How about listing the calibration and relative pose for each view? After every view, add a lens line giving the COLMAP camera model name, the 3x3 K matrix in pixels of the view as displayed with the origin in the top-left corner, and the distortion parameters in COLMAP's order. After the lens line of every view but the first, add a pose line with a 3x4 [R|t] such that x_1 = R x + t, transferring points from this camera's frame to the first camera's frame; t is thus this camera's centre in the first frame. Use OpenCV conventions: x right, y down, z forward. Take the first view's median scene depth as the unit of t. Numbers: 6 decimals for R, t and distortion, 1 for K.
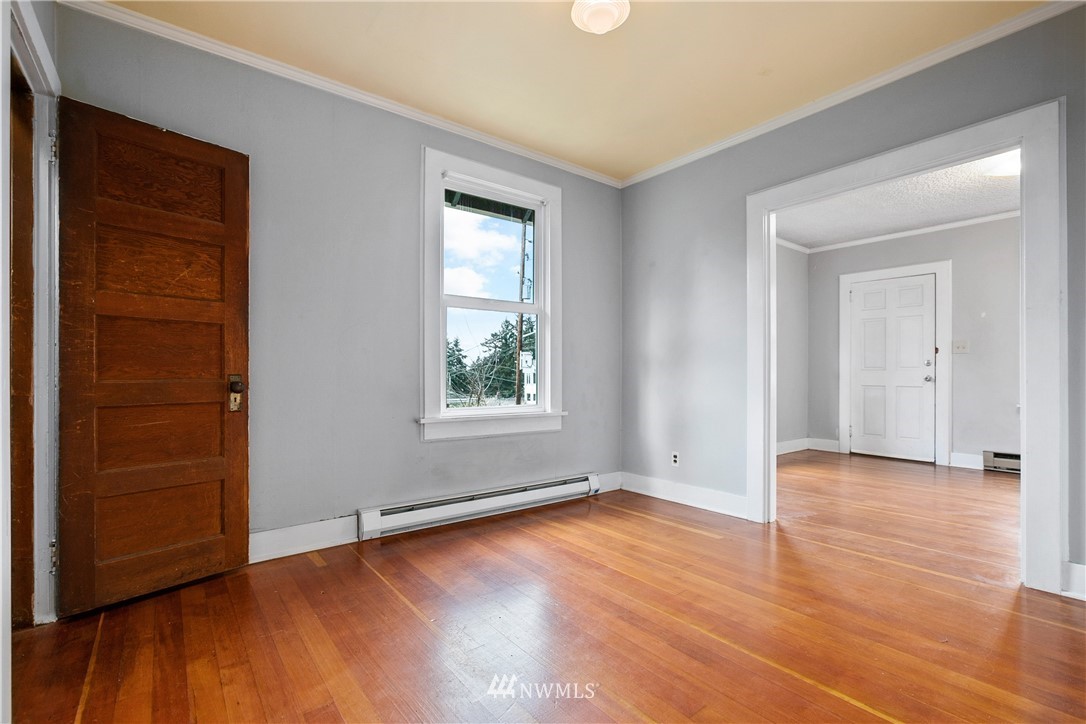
lens RADIAL K [[497.2, 0, 533.9], [0, 497.2, 371.9], [0, 0, 1]] dist [-0.013072, 0.004850]
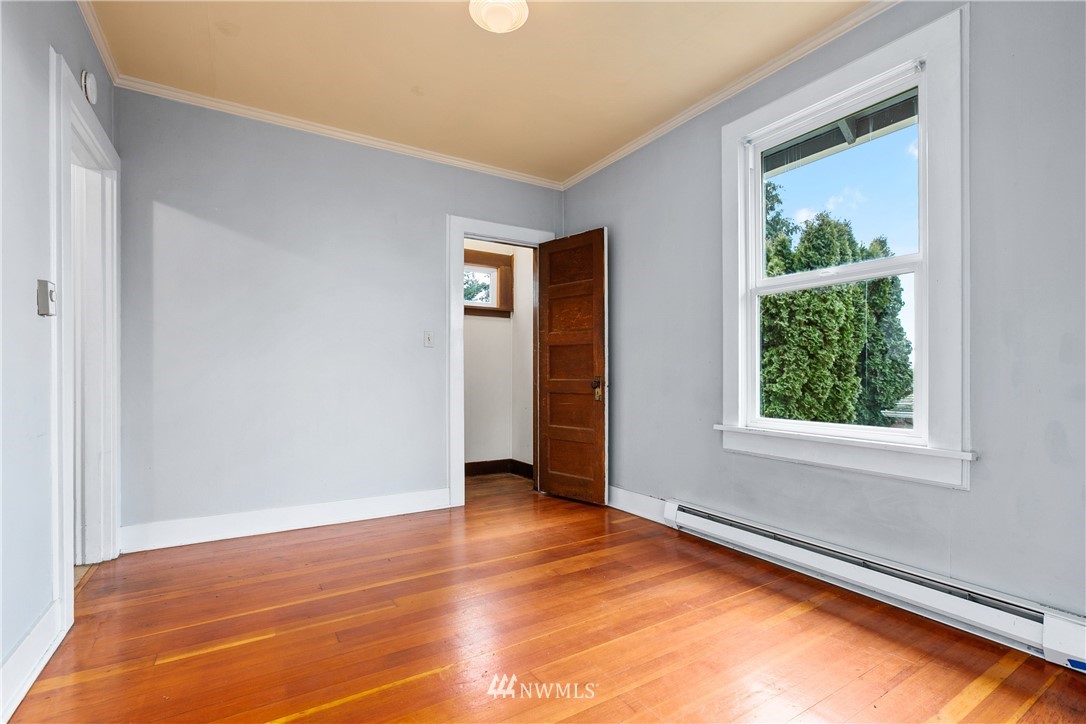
lens RADIAL K [[497.2, 0, 552.4], [0, 497.2, 377.3], [0, 0, 1]] dist [-0.013072, 0.004850]
pose [[-0.078287, 0.004097, -0.996922, 0.863942], [0.001325, 0.999991, 0.004006, 0.002297], [0.996930, -0.001007, -0.078291, 0.915952]]
